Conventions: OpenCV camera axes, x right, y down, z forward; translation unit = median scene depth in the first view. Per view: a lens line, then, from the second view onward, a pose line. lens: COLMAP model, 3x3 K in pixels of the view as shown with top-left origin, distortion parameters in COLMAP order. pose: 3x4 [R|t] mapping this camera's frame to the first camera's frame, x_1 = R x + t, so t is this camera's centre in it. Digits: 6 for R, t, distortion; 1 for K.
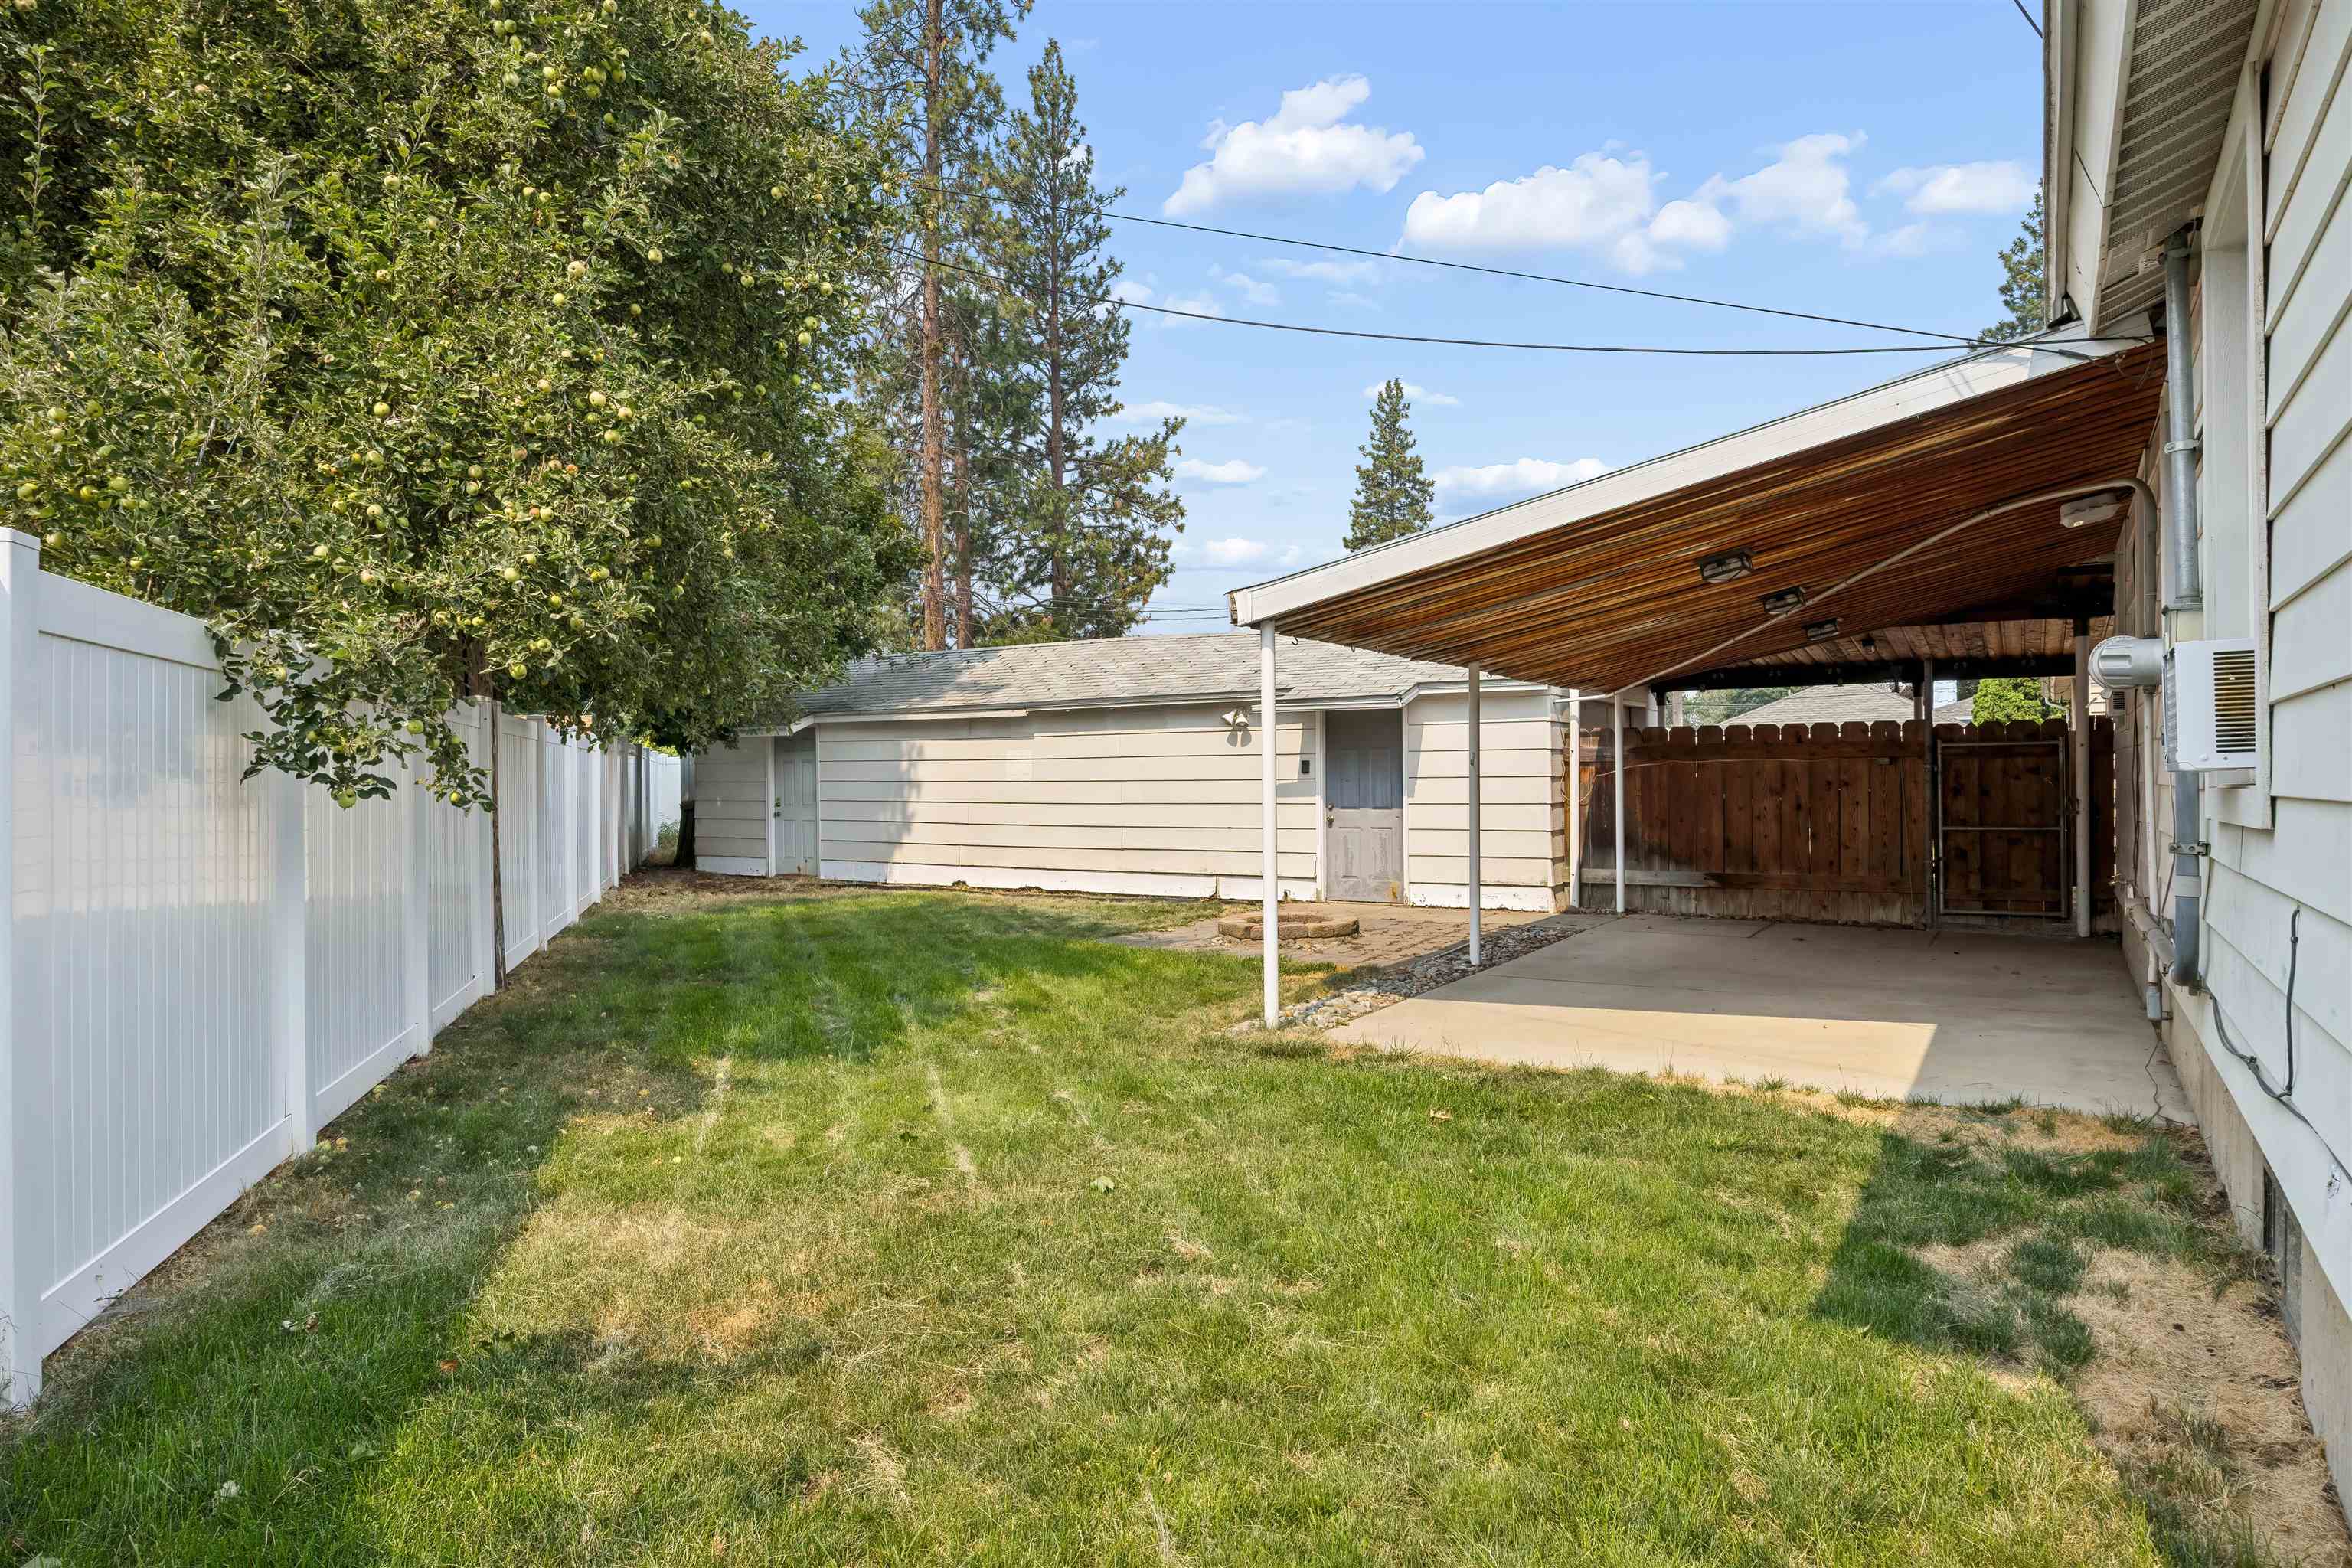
lens RADIAL K [[1428.1, 0, 1177.4], [0, 1428.1, 776.1], [0, 0, 1]] dist [0.001157, -0.000704]
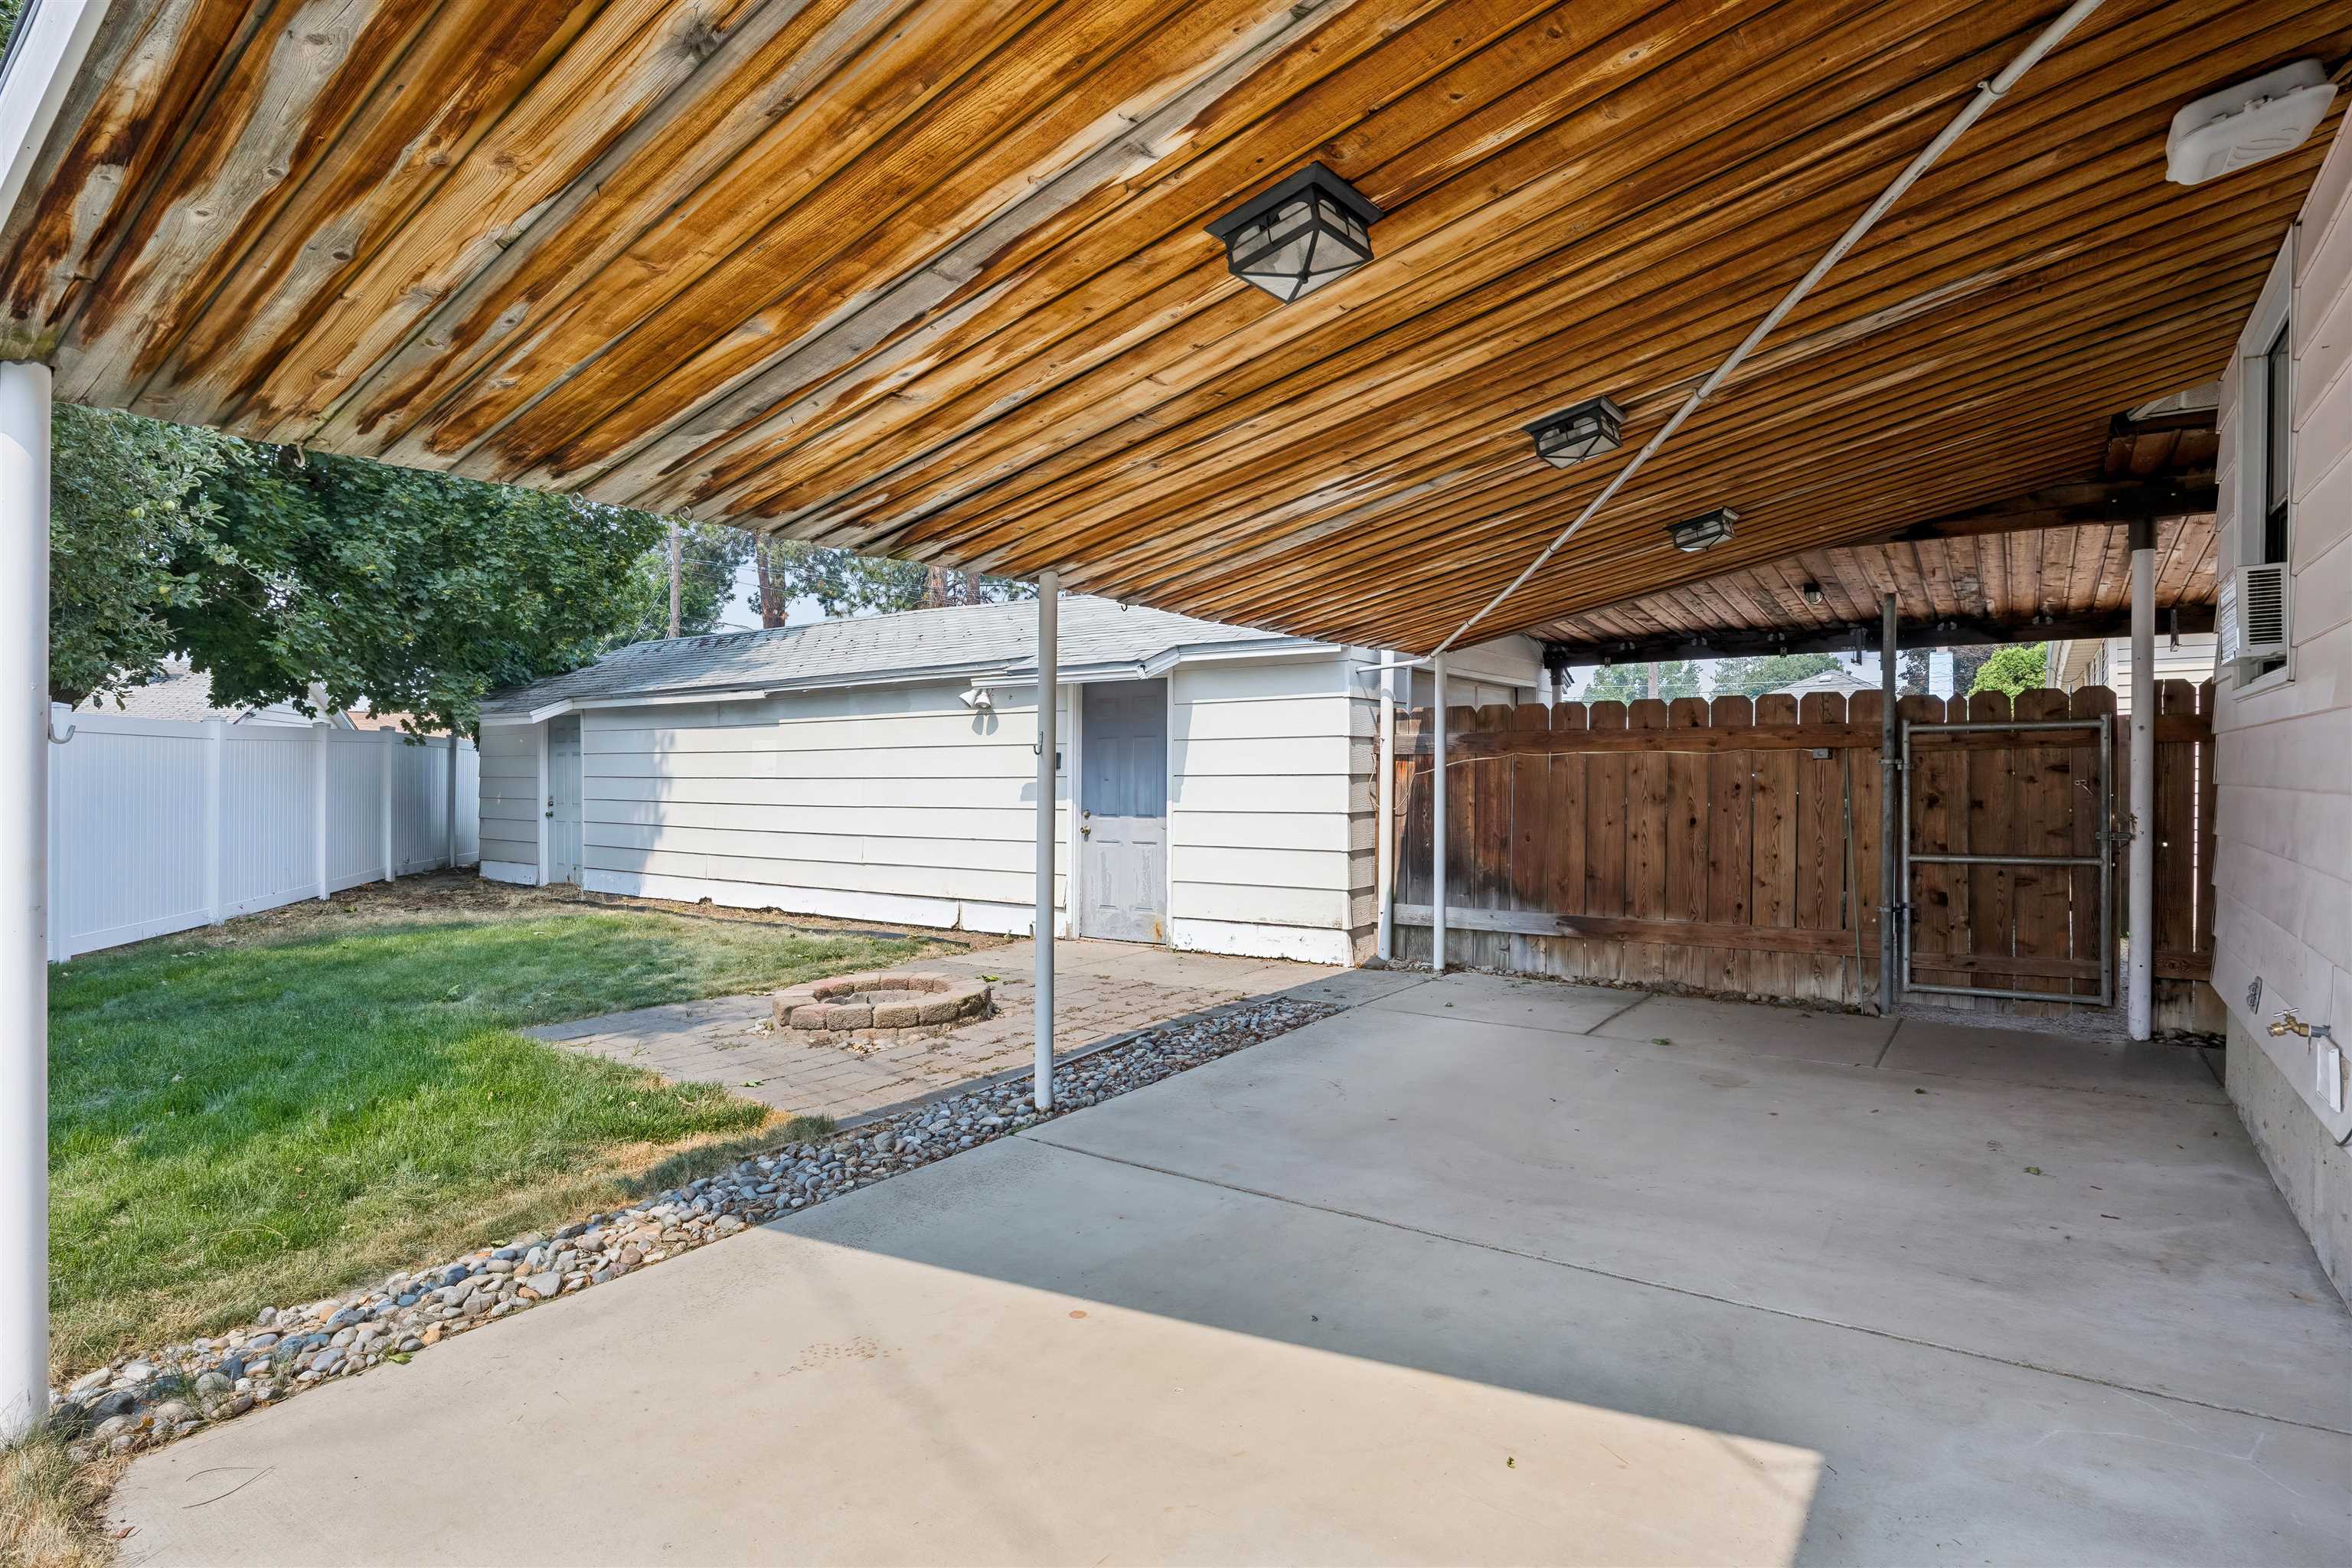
lens RADIAL K [[1257.5, 0, 1173.5], [0, 1257.5, 794.4], [0, 0, 1]] dist [-0.003104, -0.000047]
pose [[0.998369, 0.004464, -0.056921, 0.208476], [-0.003433, 0.999829, 0.018189, -0.001215], [0.056993, -0.017964, 0.998213, 0.366943]]
